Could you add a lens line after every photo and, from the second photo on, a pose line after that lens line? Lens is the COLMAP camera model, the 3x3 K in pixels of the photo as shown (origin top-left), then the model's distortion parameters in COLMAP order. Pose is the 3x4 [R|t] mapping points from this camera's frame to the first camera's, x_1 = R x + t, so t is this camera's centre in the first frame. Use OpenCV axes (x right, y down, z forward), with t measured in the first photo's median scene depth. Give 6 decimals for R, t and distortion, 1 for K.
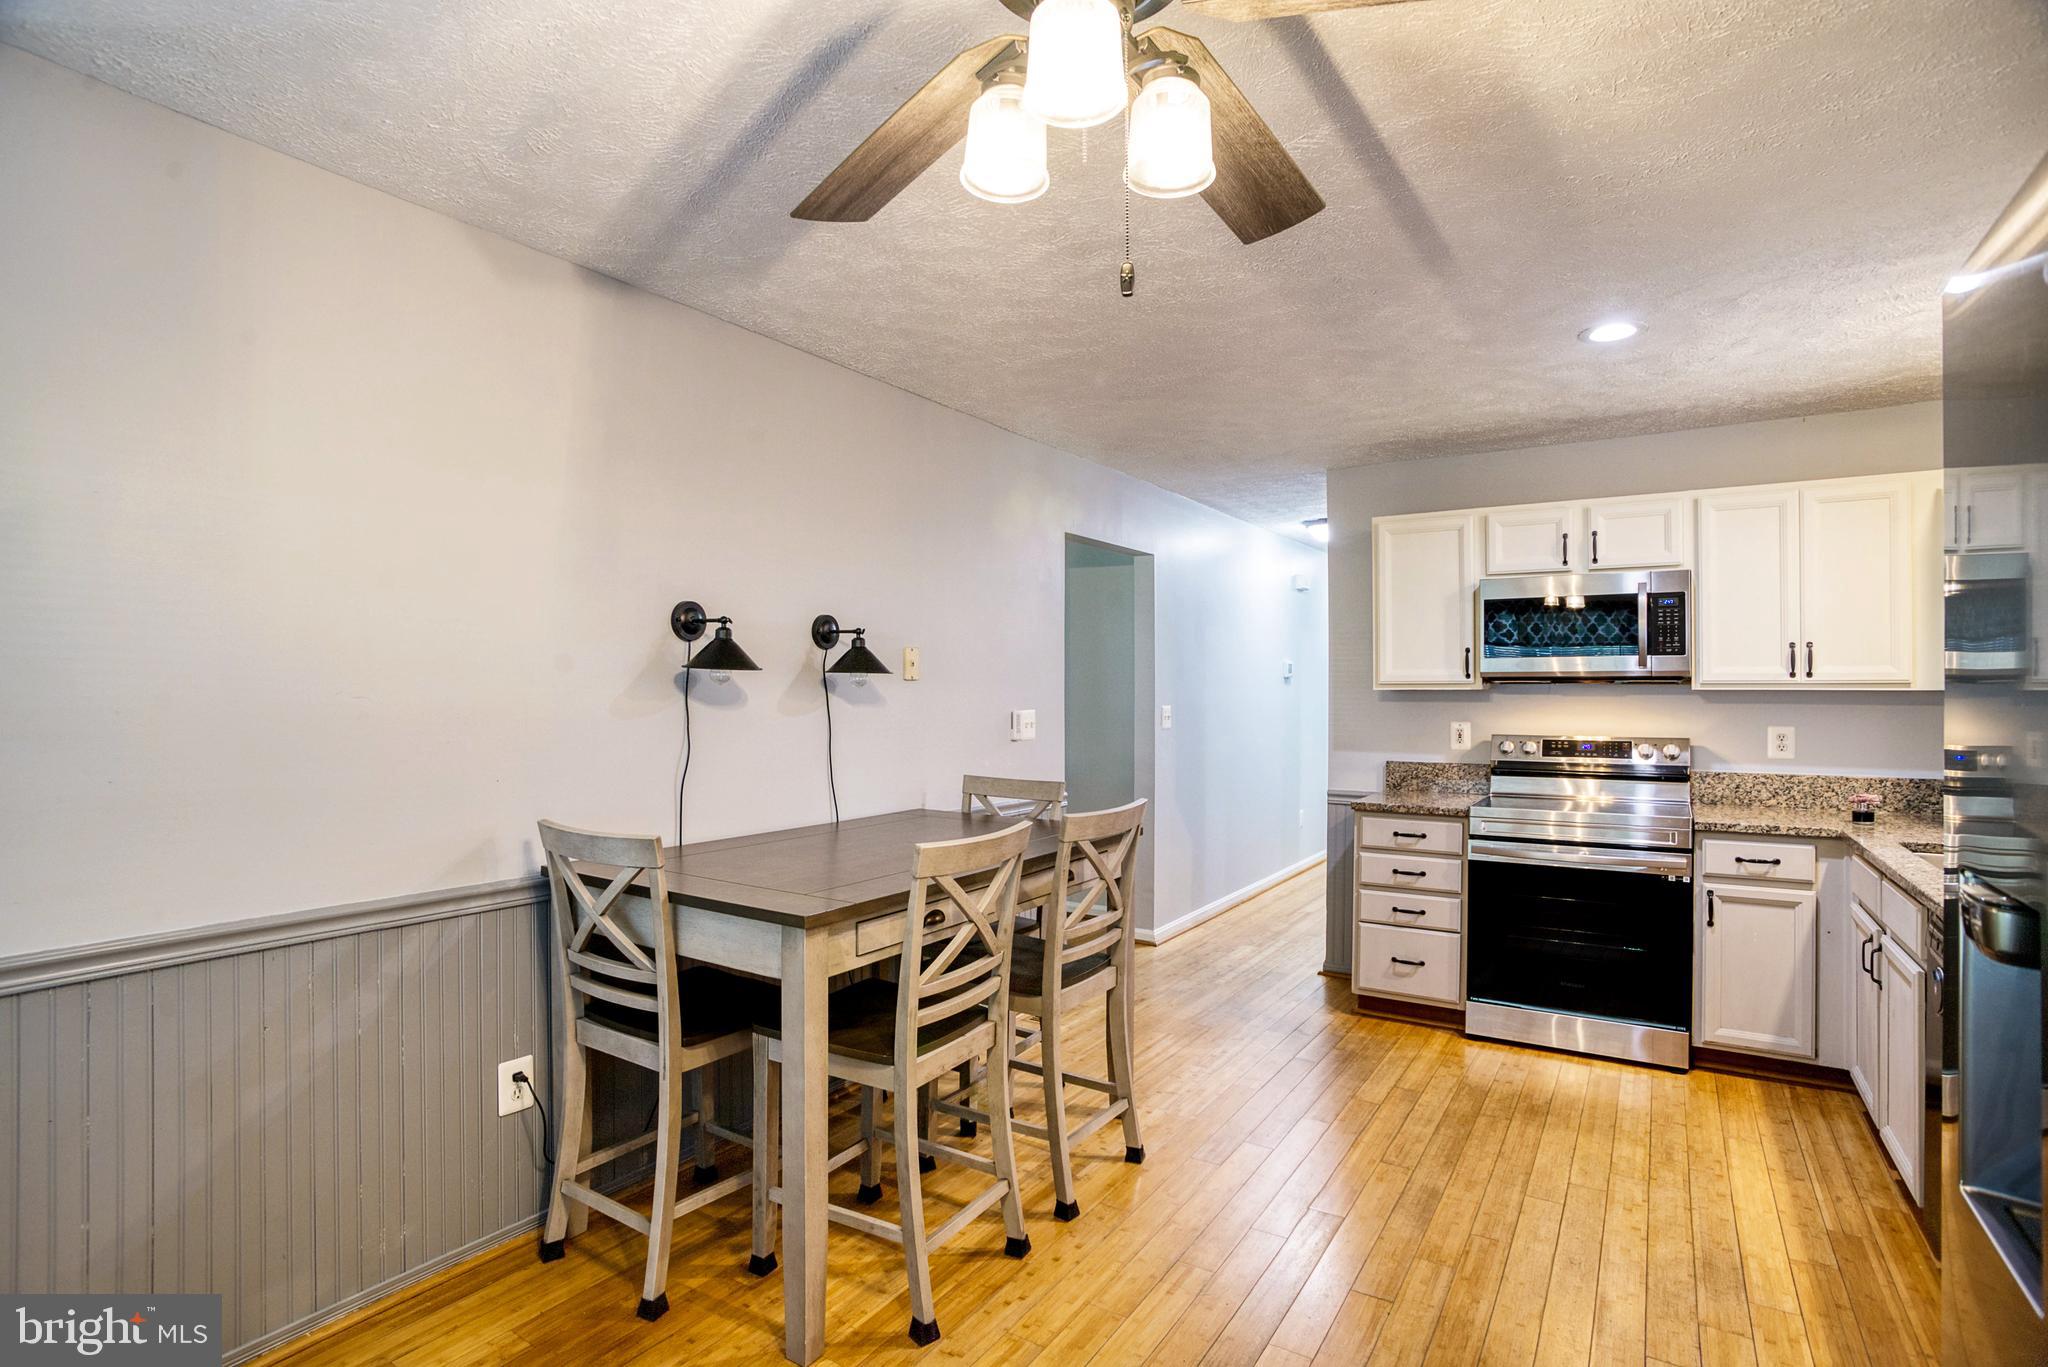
lens RADIAL K [[1027.9, 0, 1034.6], [0, 1027.9, 695.5], [0, 0, 1]] dist [-0.036569, 0.006230]
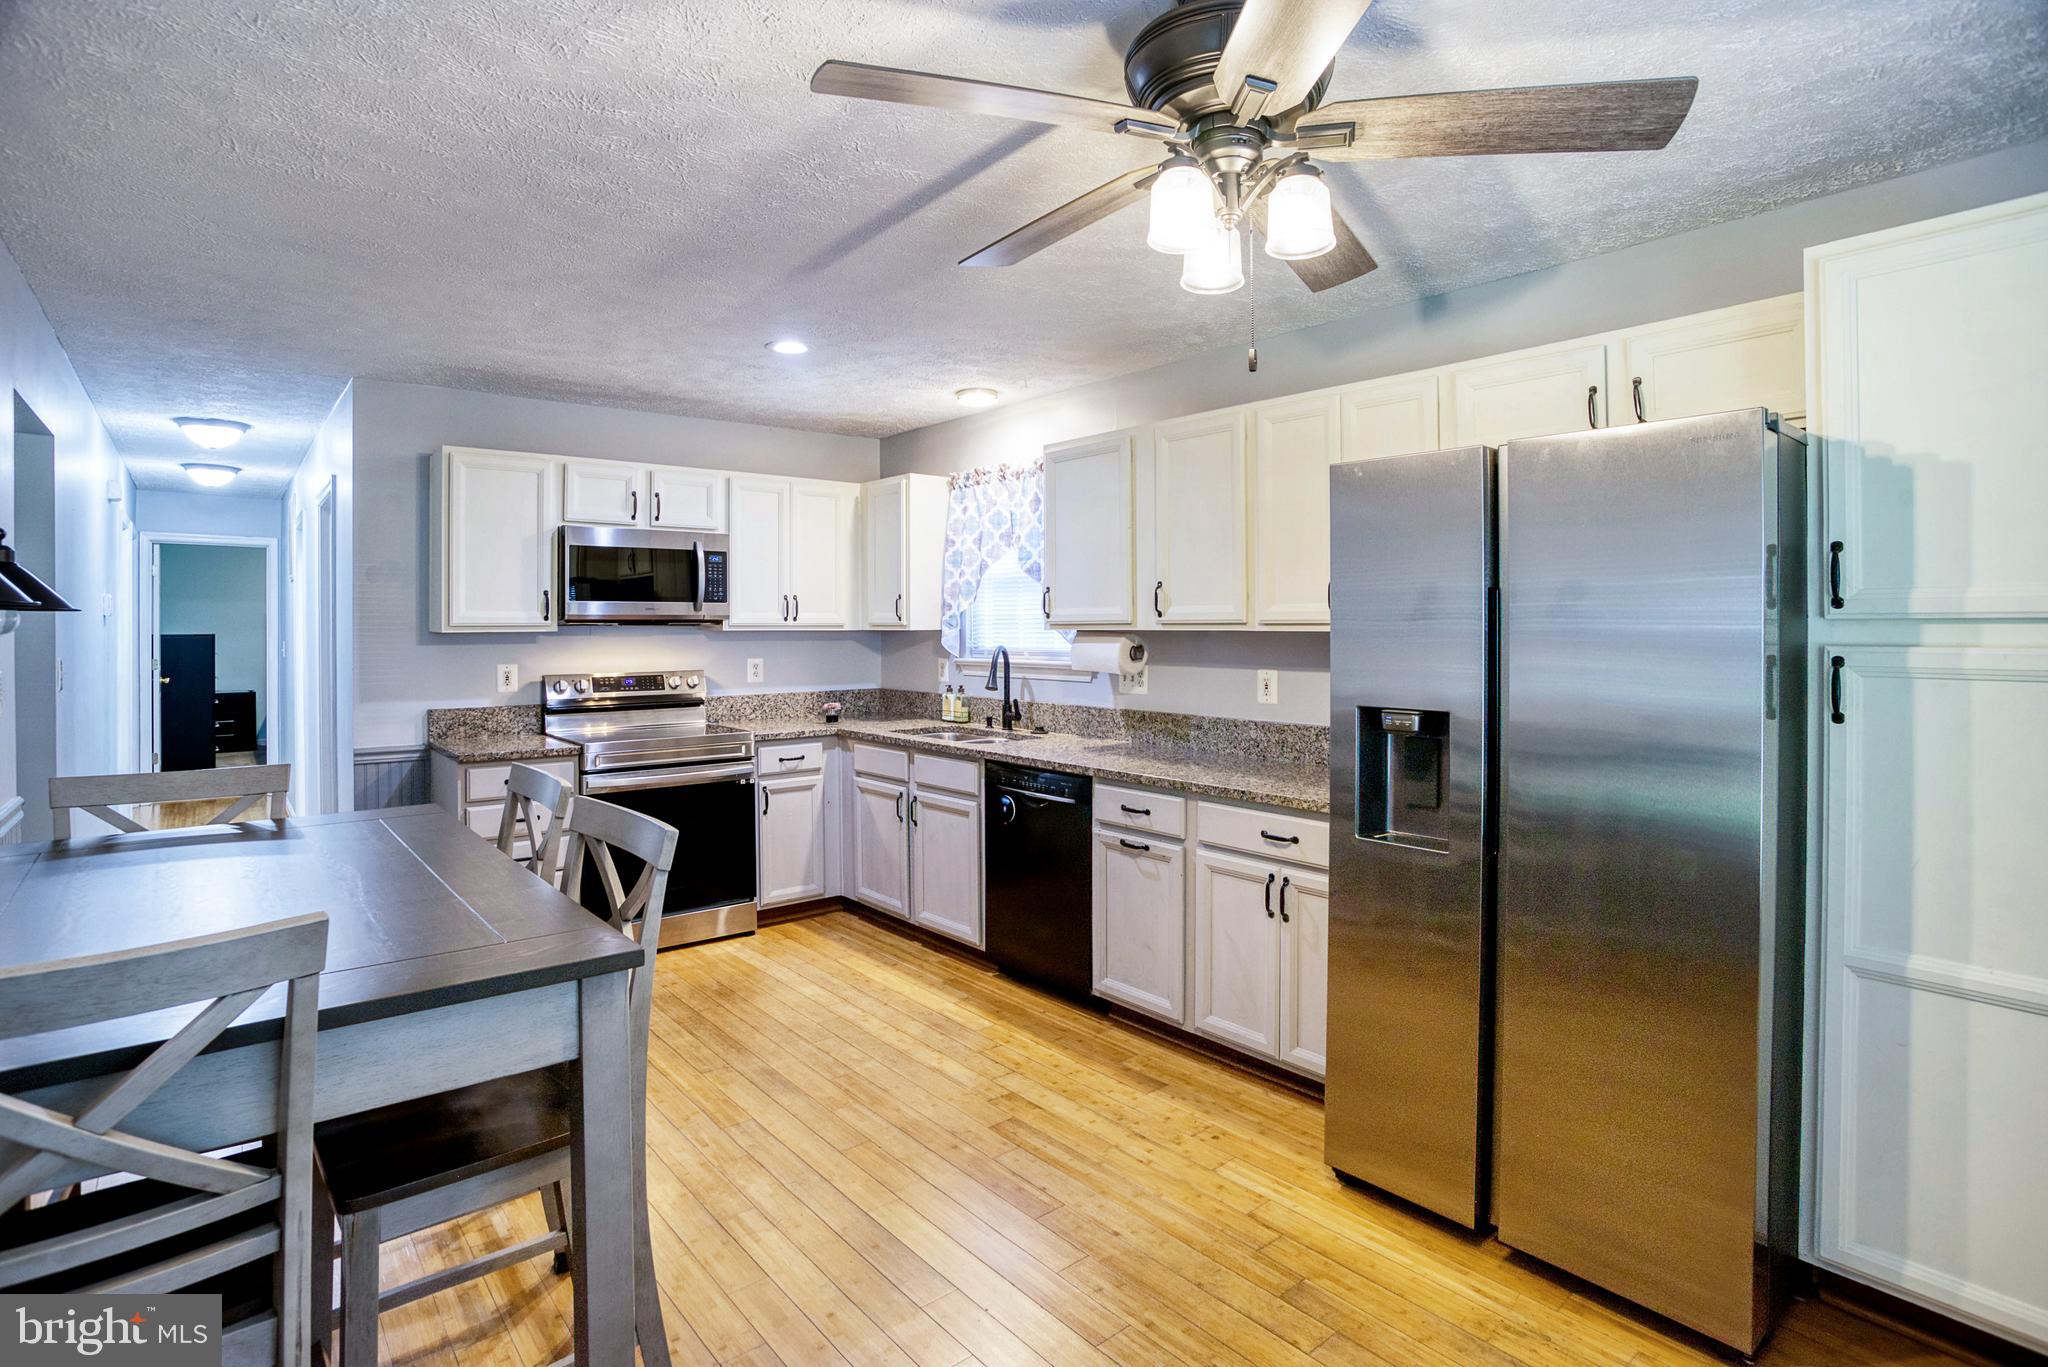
lens RADIAL K [[1027.9, 0, 1016.6], [0, 1027.9, 643.2], [0, 0, 1]] dist [-0.036569, 0.006230]
pose [[0.313839, -0.018116, 0.949303, -0.445286], [0.007939, 0.999833, 0.016455, -0.008686], [-0.949443, 0.002372, 0.313931, 0.269617]]
